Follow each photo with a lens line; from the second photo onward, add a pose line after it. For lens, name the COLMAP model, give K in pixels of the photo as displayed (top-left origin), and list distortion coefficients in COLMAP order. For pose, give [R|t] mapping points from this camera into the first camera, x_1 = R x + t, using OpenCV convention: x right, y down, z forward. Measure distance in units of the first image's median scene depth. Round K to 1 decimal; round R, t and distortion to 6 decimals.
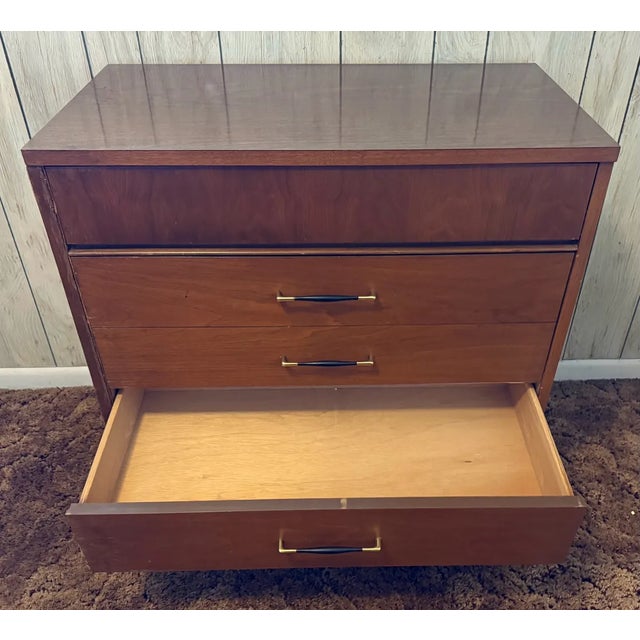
lens RADIAL K [[664.5, 0, 346.9], [0, 664.5, 379.9], [0, 0, 1]] dist [0.052256, -0.100925]
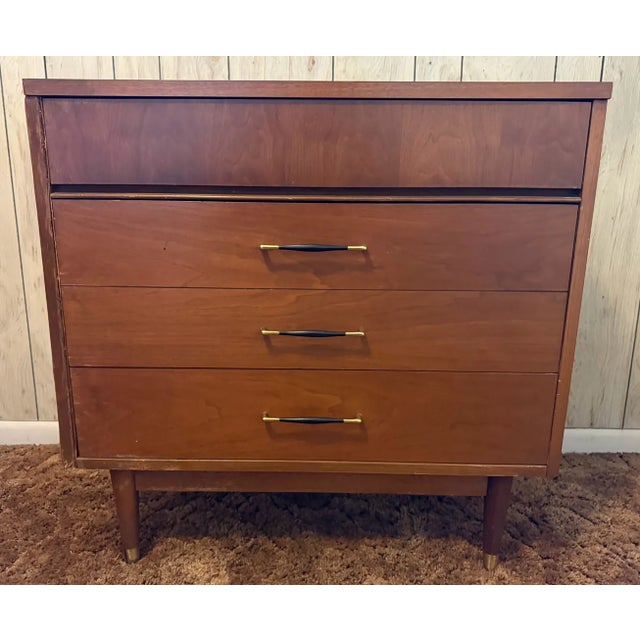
lens RADIAL K [[555.6, 0, 311.5], [0, 555.6, 310.3], [0, 0, 1]] dist [-0.003650, -0.007465]
pose [[0.998917, 0.012527, -0.044803, 0.002078], [-0.030902, 0.898575, -0.437730, 0.243683], [0.034776, 0.438641, 0.897989, 0.287990]]
